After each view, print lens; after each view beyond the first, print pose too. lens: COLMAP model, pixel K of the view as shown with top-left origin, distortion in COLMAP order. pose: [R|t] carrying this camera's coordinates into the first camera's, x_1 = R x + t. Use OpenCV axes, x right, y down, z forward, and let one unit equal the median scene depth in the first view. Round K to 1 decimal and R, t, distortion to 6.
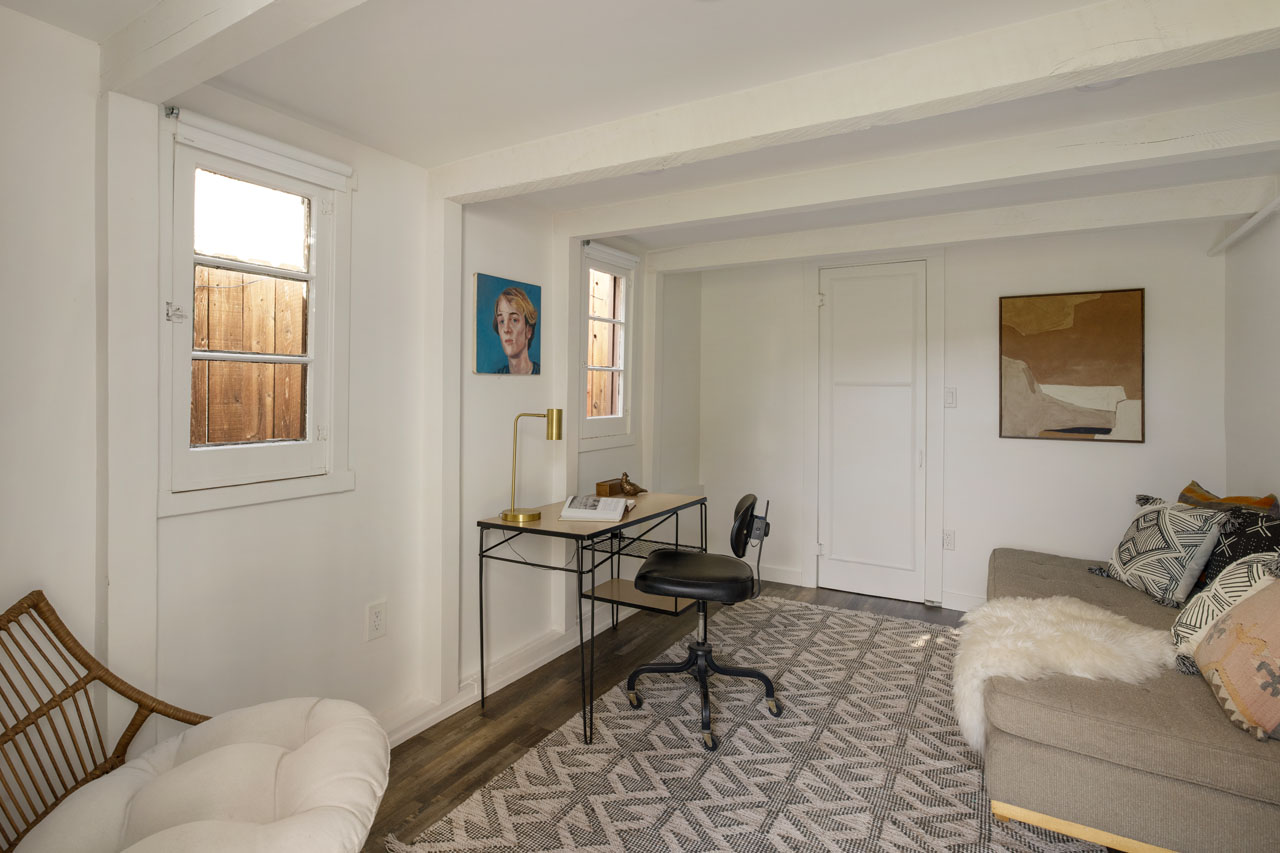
lens RADIAL K [[635.6, 0, 639.0], [0, 635.6, 411.1], [0, 0, 1]] dist [0.002377, 0.000529]
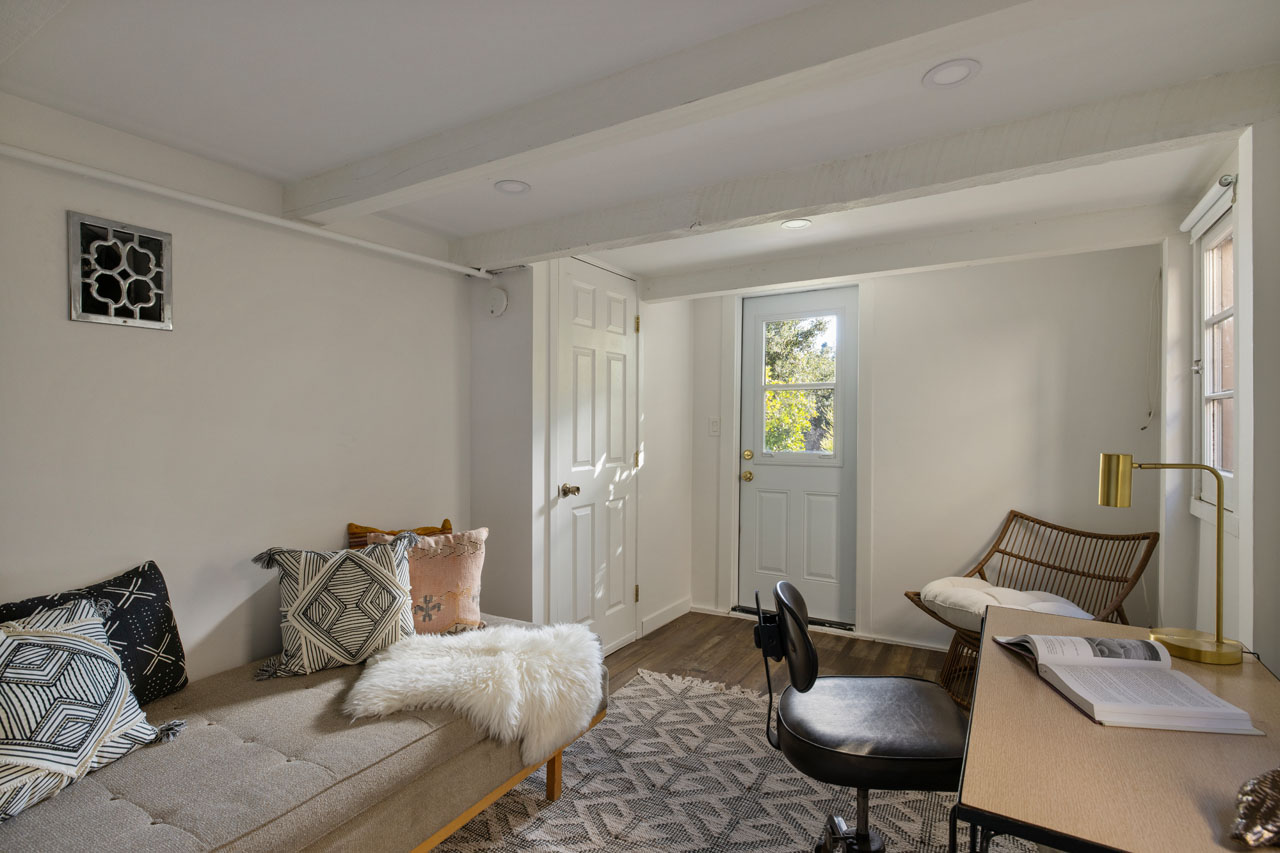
lens RADIAL K [[635.6, 0, 639.0], [0, 635.6, 411.1], [0, 0, 1]] dist [0.002377, 0.000529]
pose [[-0.999894, -0.001721, 0.014446, 0.390939], [-0.001699, 0.999997, 0.001550, -0.055340], [-0.014448, 0.001525, -0.999894, 2.079475]]
